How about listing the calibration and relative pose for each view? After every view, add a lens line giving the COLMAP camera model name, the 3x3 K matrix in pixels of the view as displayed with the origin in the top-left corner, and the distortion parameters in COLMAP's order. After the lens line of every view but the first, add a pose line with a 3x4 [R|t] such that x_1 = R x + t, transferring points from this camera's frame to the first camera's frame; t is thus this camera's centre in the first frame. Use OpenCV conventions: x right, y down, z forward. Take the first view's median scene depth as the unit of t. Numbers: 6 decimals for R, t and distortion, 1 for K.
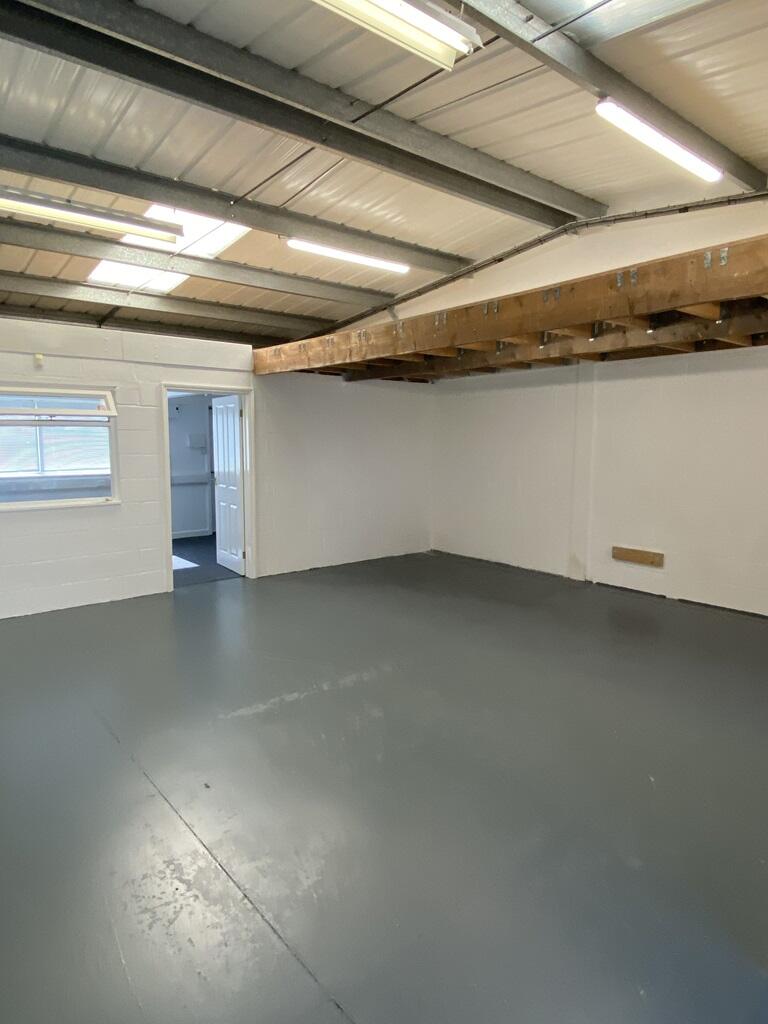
lens RADIAL K [[614.2, 0, 384.0], [0, 614.2, 512.0], [0, 0, 1]] dist [0.027704, -0.024076]
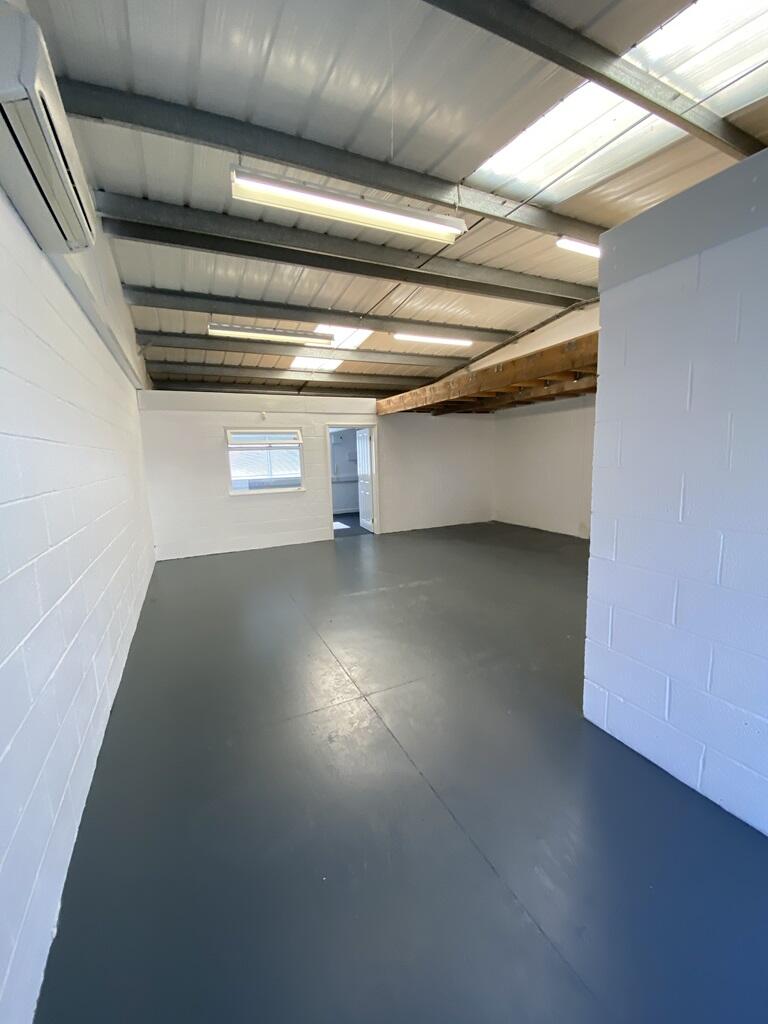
lens RADIAL K [[397.5, 0, 384.0], [0, 397.5, 512.0], [0, 0, 1]] dist [-0.000072, -0.000167]
pose [[0.971333, -0.003285, -0.237698, 0.071765], [0.010255, 0.999553, 0.028090, 0.014750], [0.237500, -0.029722, 0.970933, -0.078684]]
